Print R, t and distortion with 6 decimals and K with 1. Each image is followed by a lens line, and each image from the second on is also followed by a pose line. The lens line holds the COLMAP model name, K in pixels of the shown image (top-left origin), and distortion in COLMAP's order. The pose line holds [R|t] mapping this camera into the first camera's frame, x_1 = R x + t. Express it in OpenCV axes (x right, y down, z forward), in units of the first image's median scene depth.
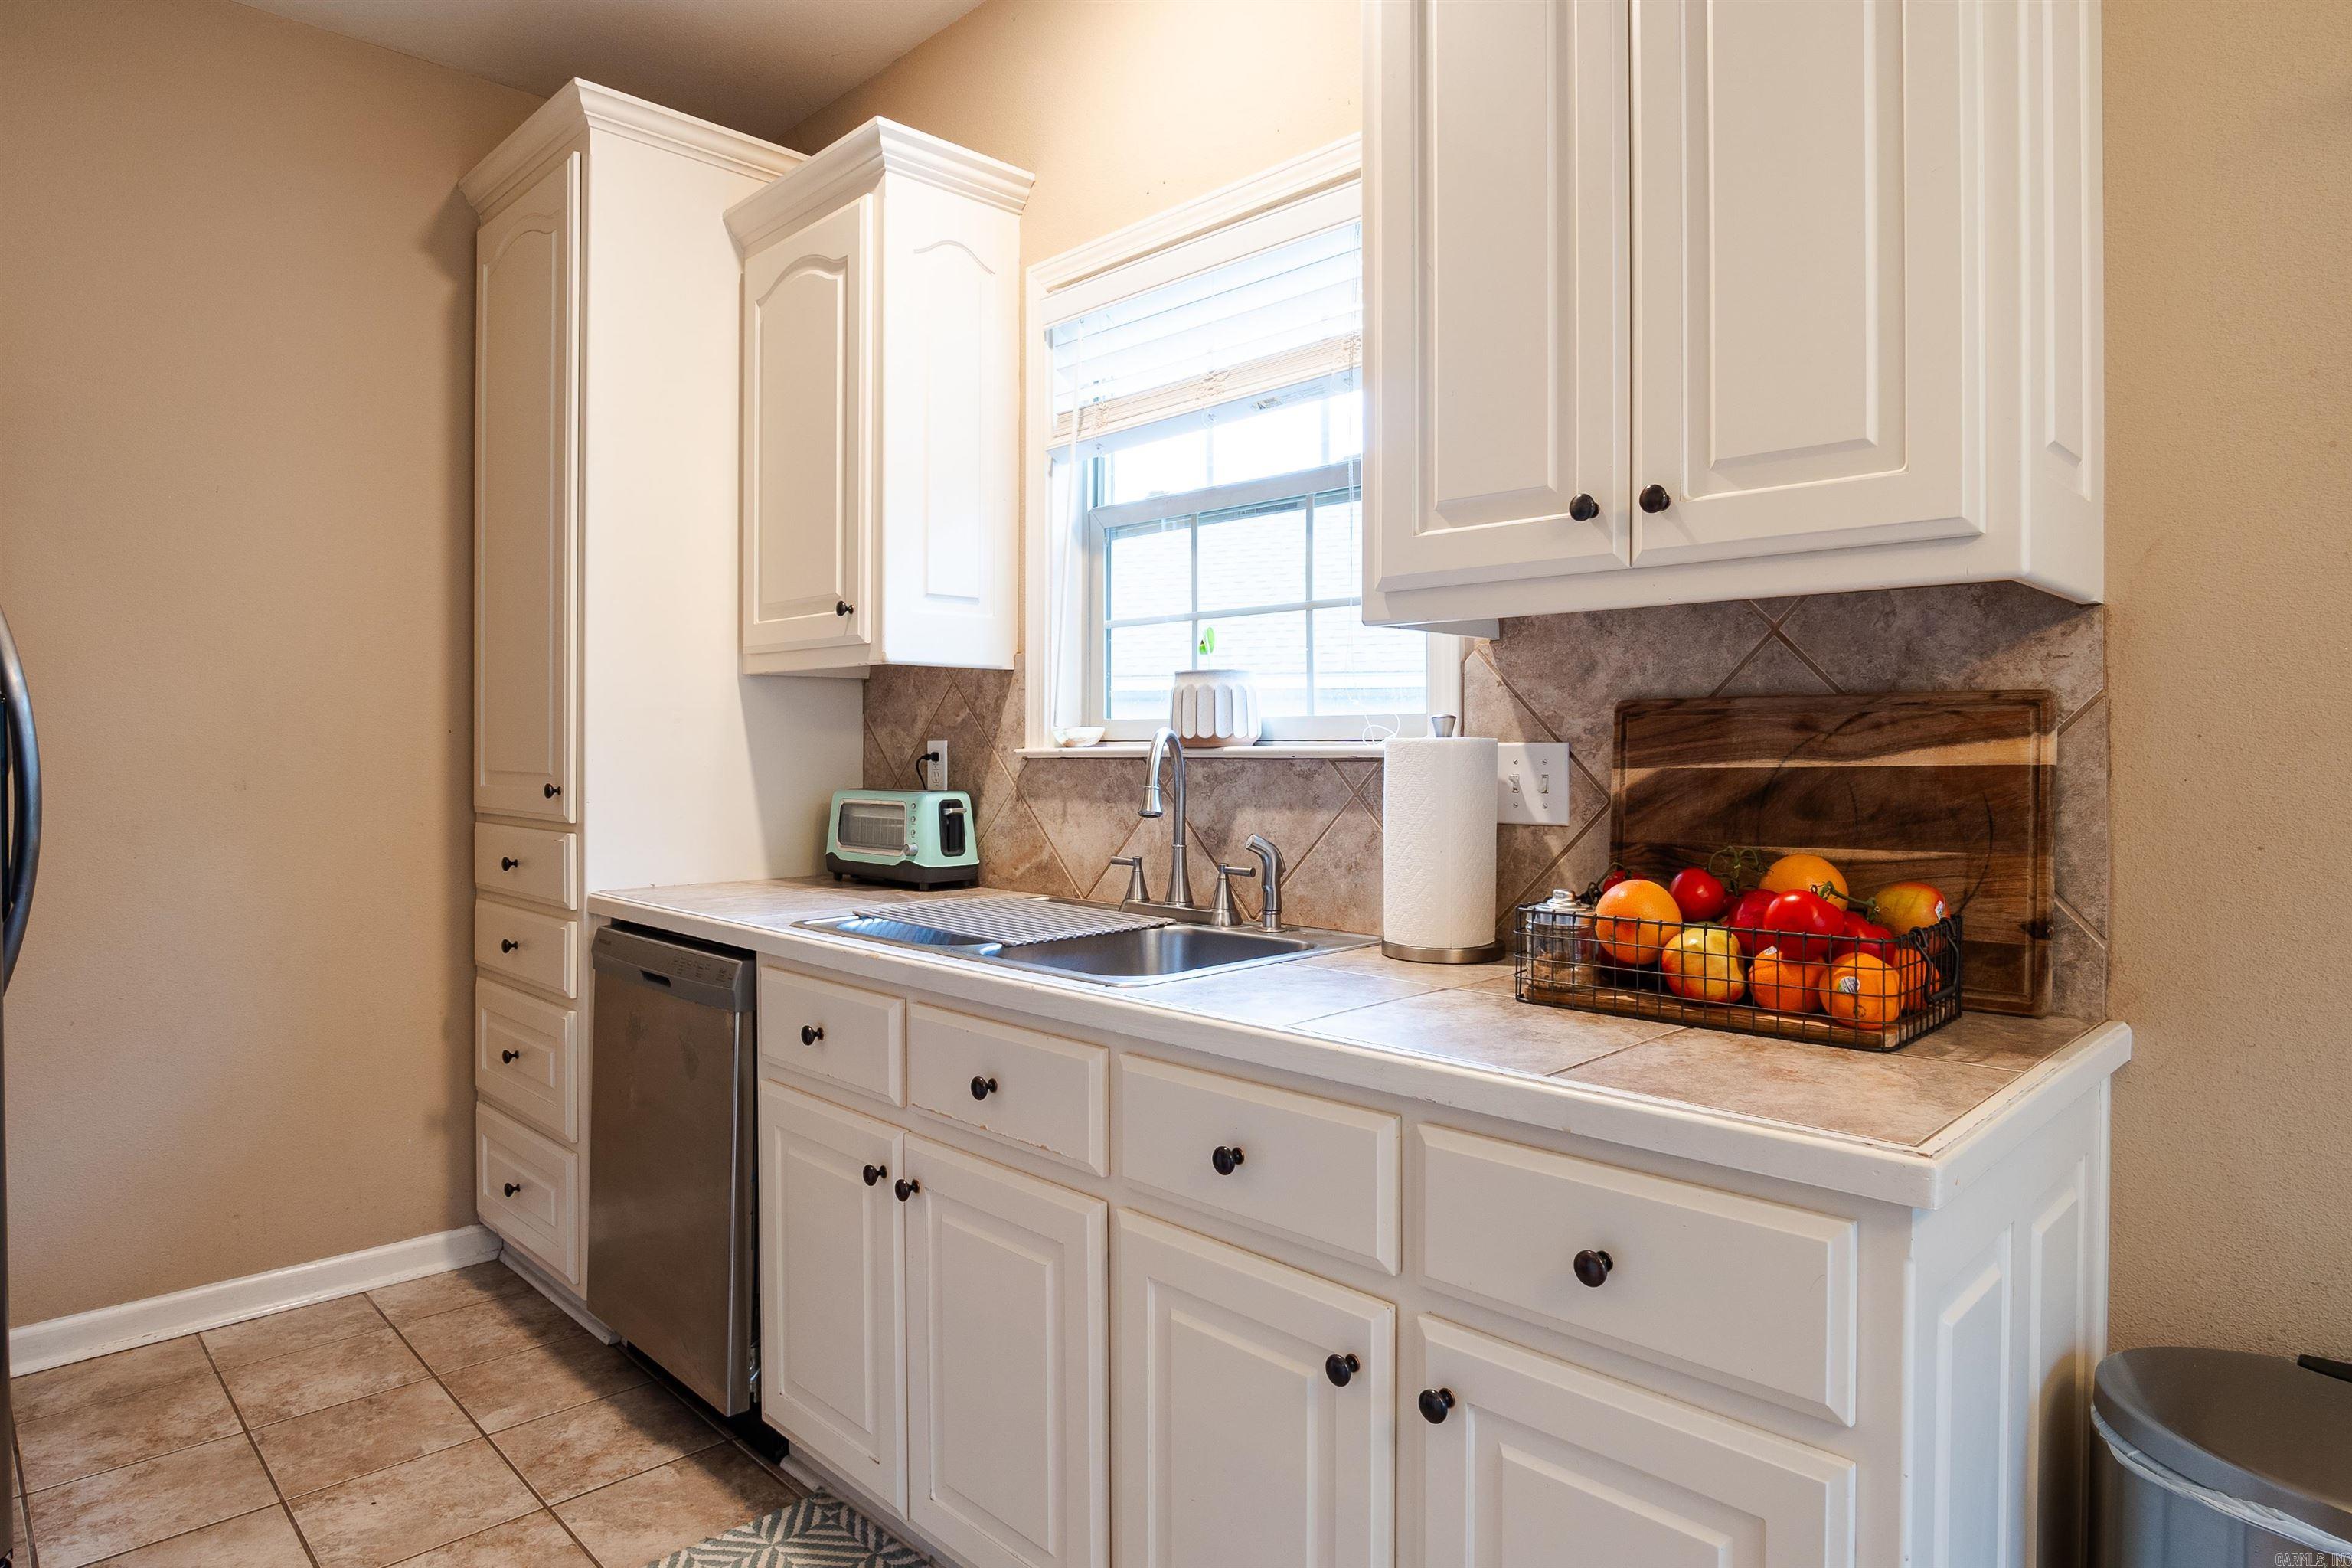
lens RADIAL K [[1342.4, 0, 1200.6], [0, 1342.4, 752.2], [0, 0, 1]] dist [-0.029400, 0.002003]
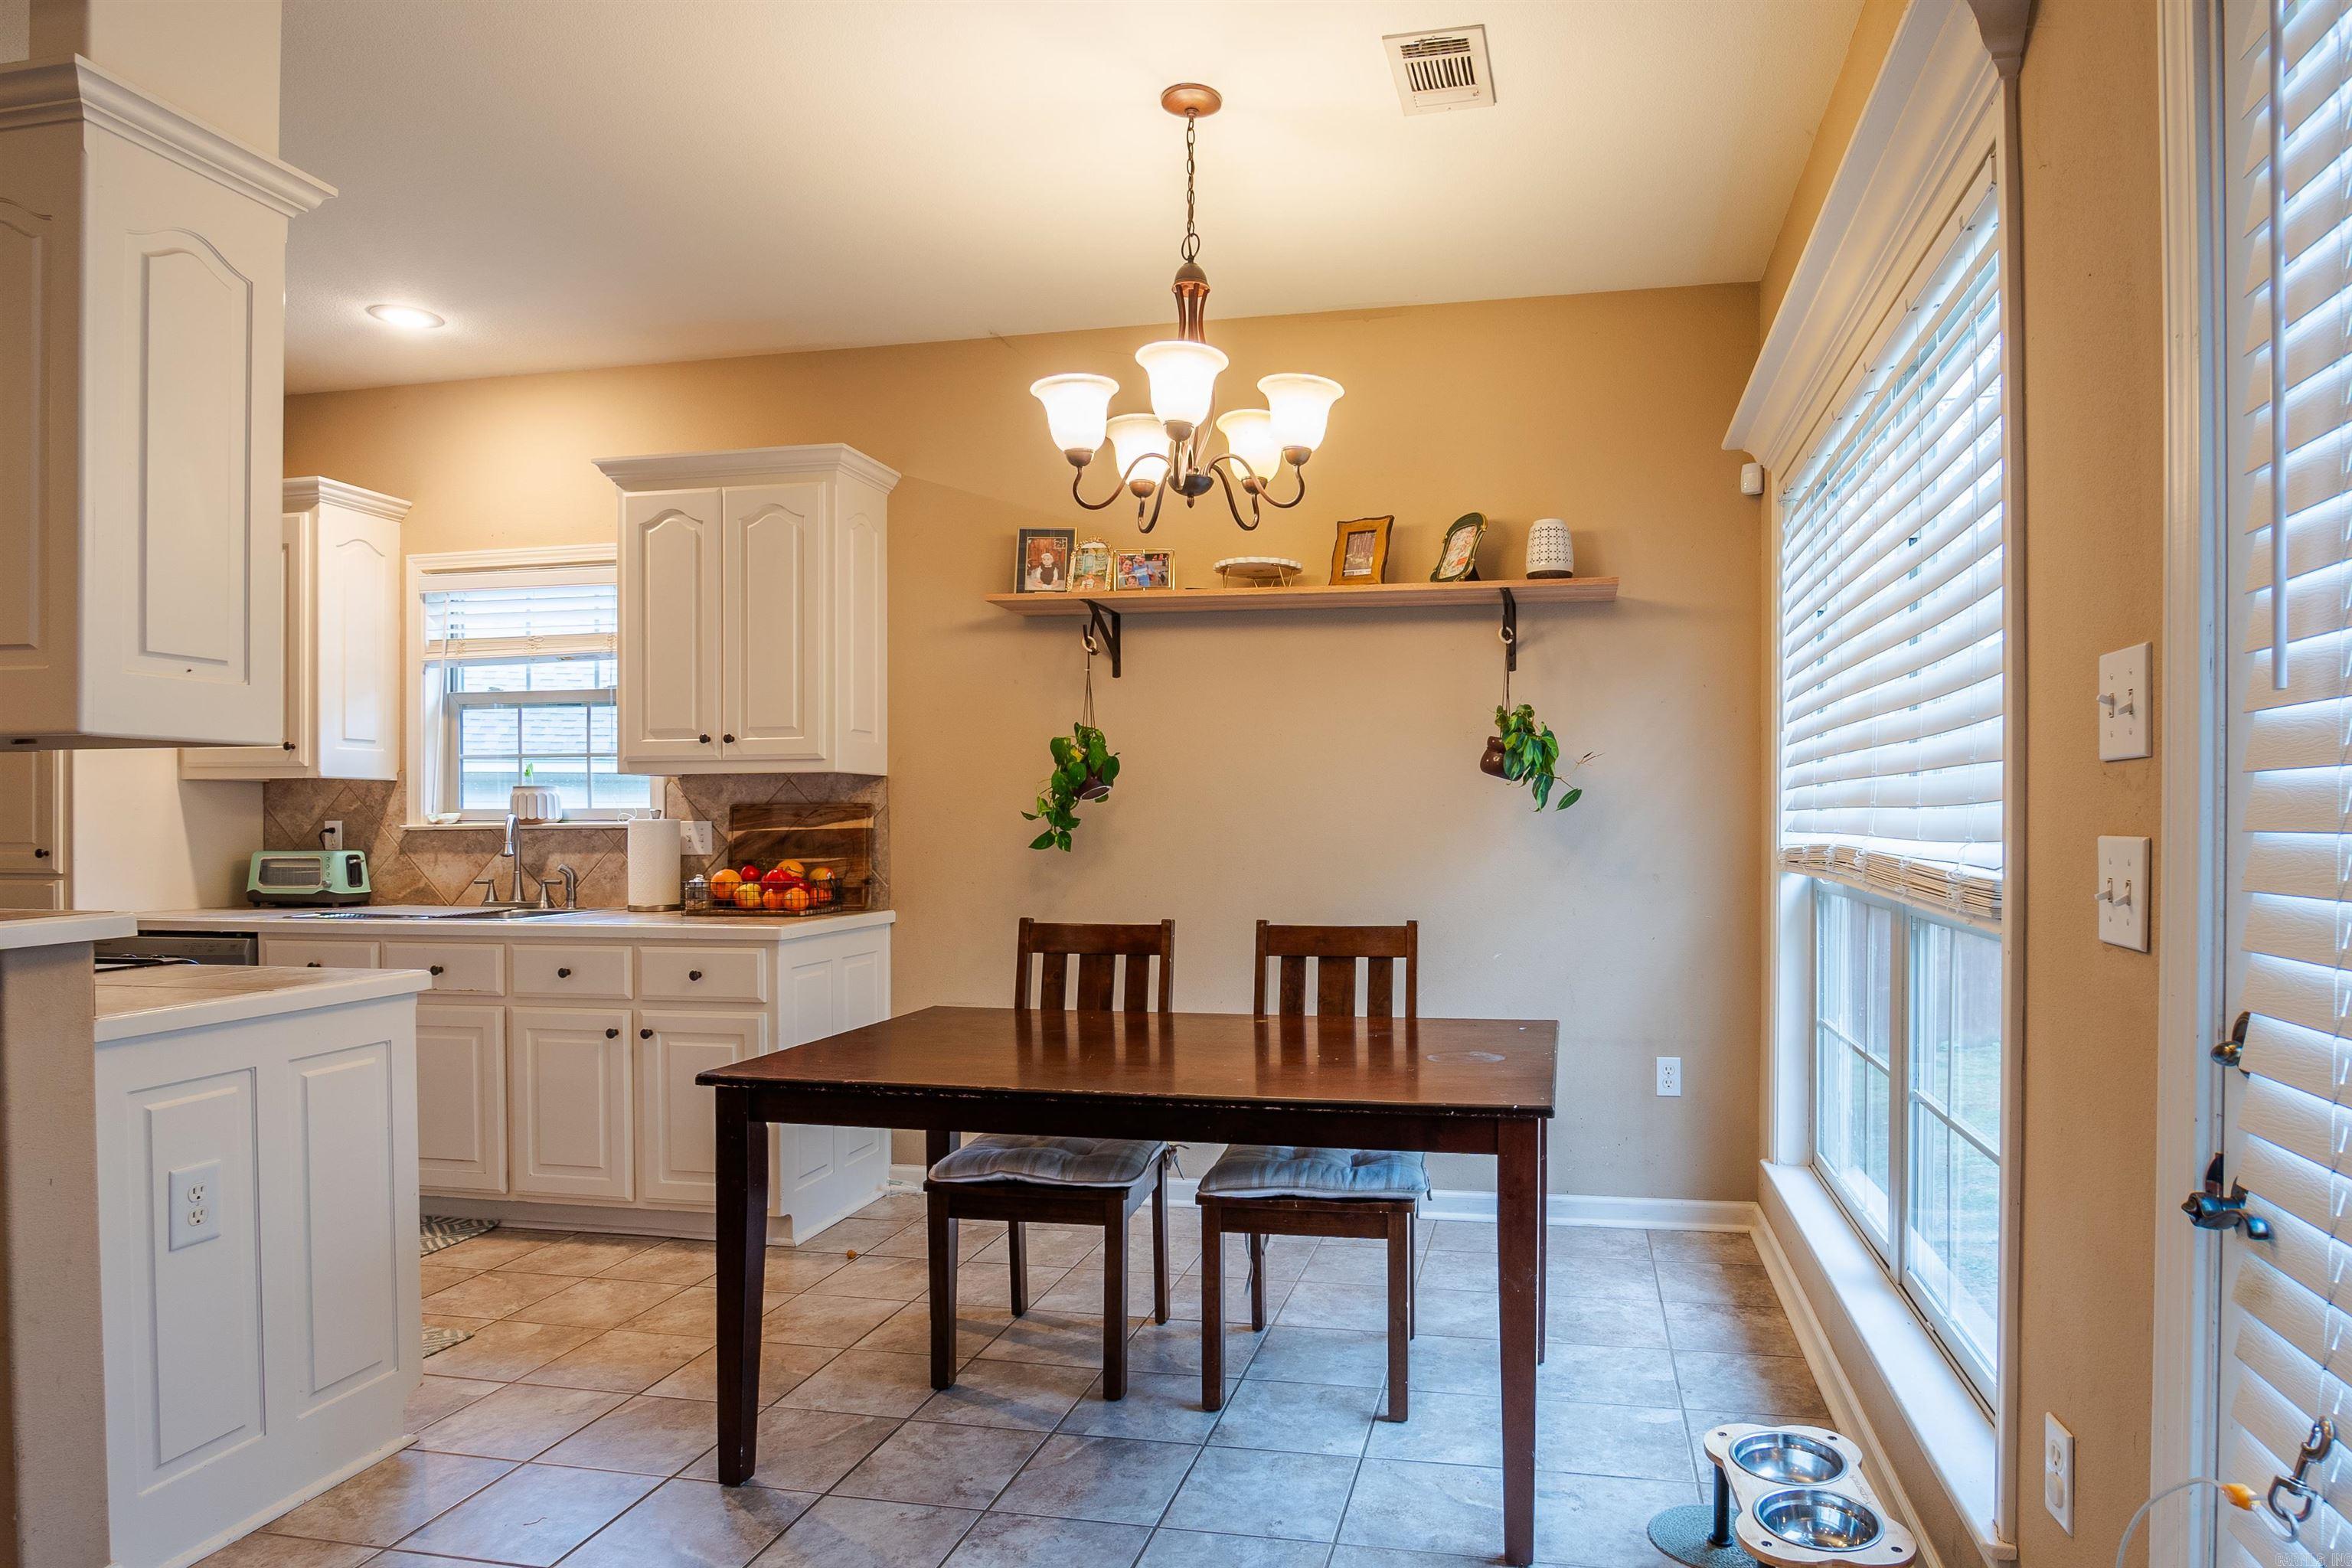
lens RADIAL K [[1316.0, 0, 1318.6], [0, 1316.0, 825.7], [0, 0, 1]] dist [-0.014120, 0.000538]
pose [[0.818662, -0.004500, 0.574258, -0.169779], [0.006210, 0.999980, -0.001016, 0.009336], [-0.574242, 0.004398, 0.818674, -1.394693]]
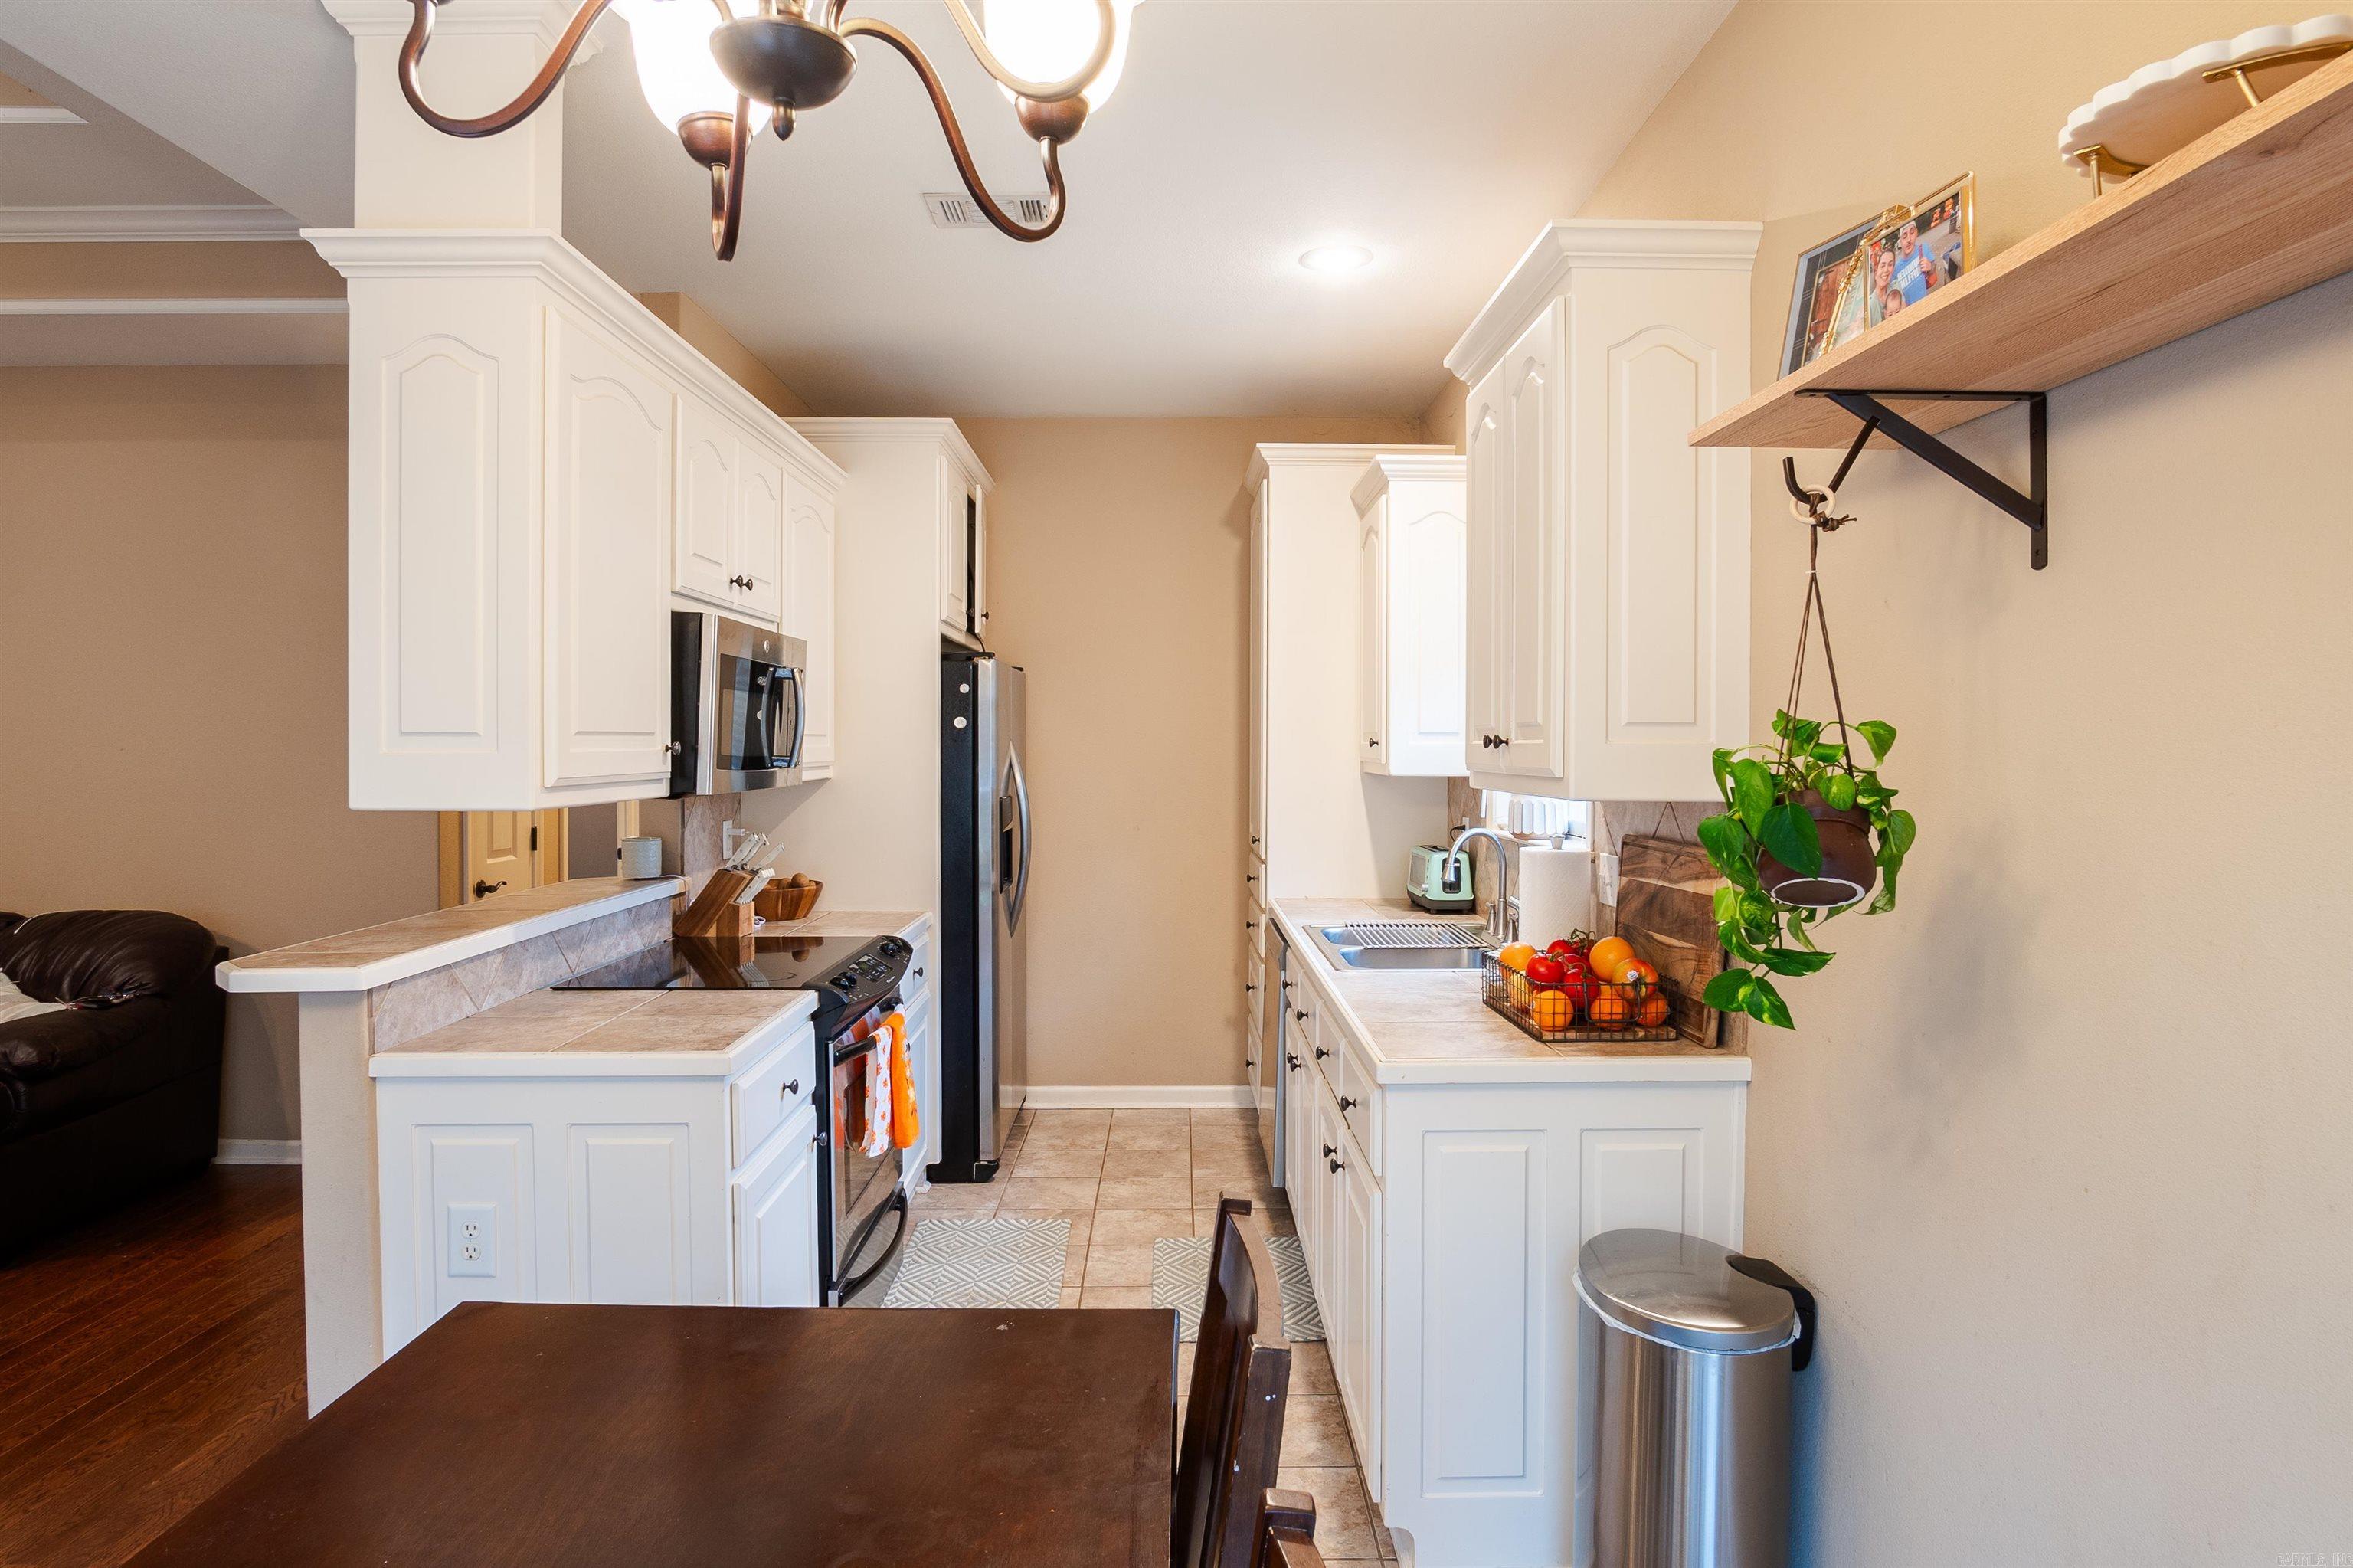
lens RADIAL K [[1367.4, 0, 1226.5], [0, 1367.4, 749.3], [0, 0, 1]] dist [-0.031948, -0.000500]
pose [[0.728013, 0.005431, -0.685542, 0.913069], [-0.006306, 0.999979, 0.001225, -0.116834], [0.685534, 0.003432, 0.728032, -0.442673]]
